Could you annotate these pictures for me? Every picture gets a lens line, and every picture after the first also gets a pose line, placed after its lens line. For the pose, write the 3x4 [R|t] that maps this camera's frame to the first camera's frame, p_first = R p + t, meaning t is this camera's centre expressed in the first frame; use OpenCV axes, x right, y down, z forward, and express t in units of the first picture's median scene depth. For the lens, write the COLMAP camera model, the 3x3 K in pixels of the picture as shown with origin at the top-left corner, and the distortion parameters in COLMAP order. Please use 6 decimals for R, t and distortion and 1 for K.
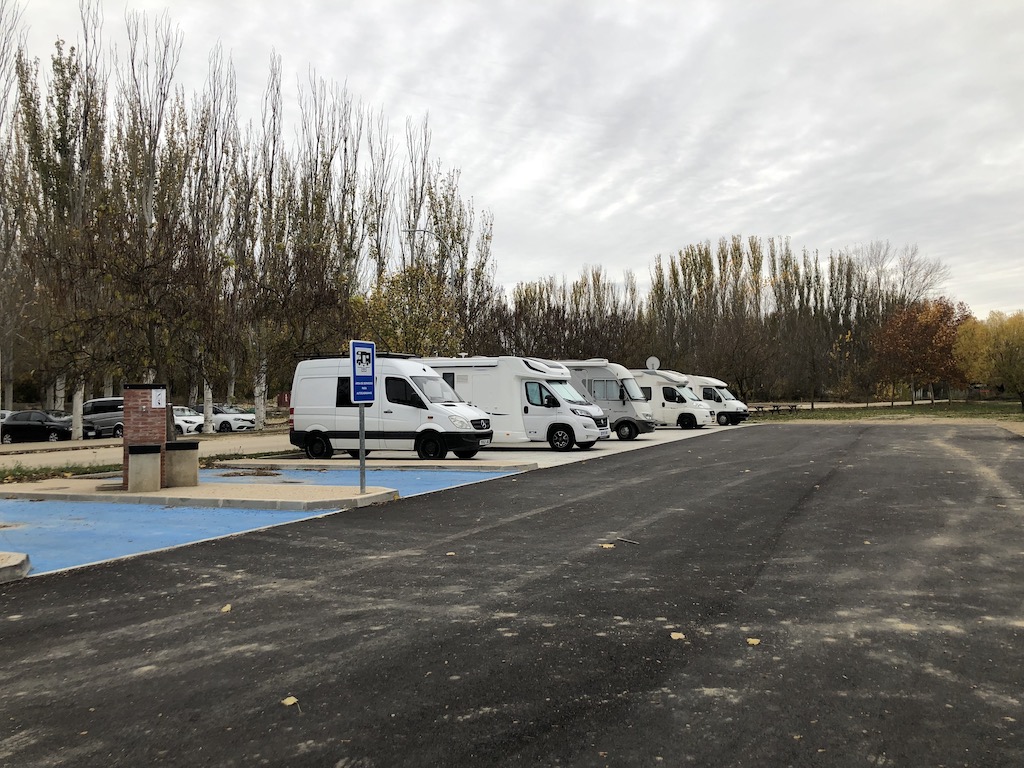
lens RADIAL K [[850.8, 0, 512.0], [0, 850.8, 384.0], [0, 0, 1]] dist [0.062369, -0.003284]
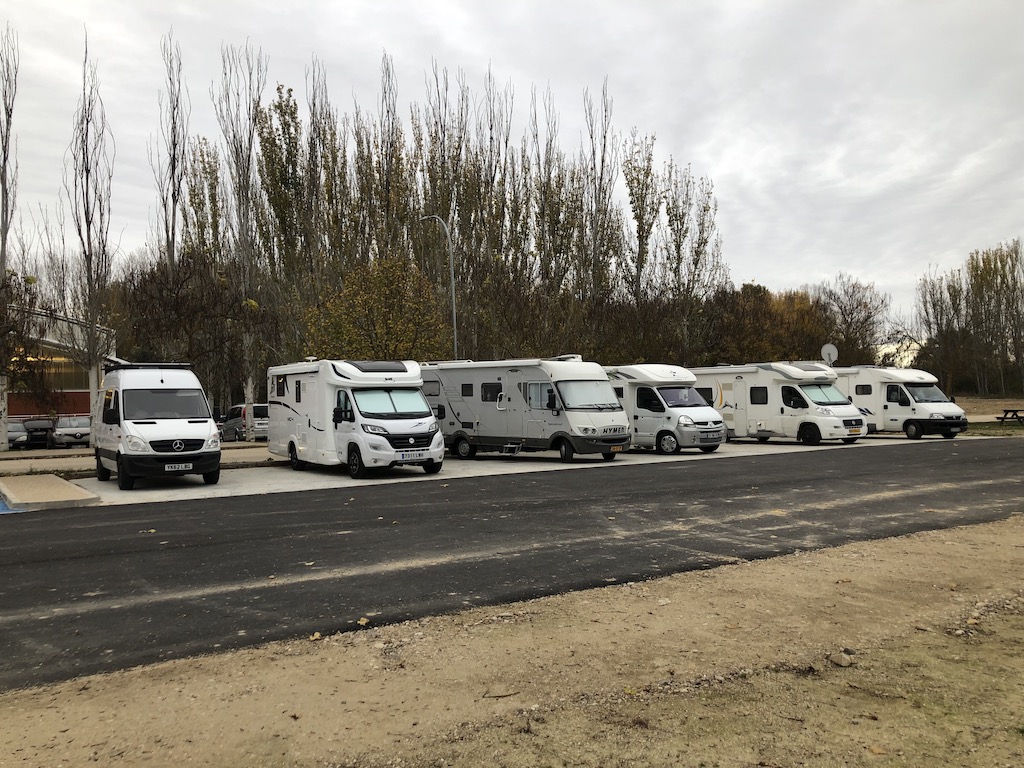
lens RADIAL K [[850.8, 0, 512.0], [0, 850.8, 384.0], [0, 0, 1]] dist [0.062369, -0.003284]
pose [[0.844949, -0.016042, -0.534606, 0.376782], [0.019641, 0.999807, 0.001041, -0.003946], [0.534485, -0.011380, 0.845101, 0.250568]]
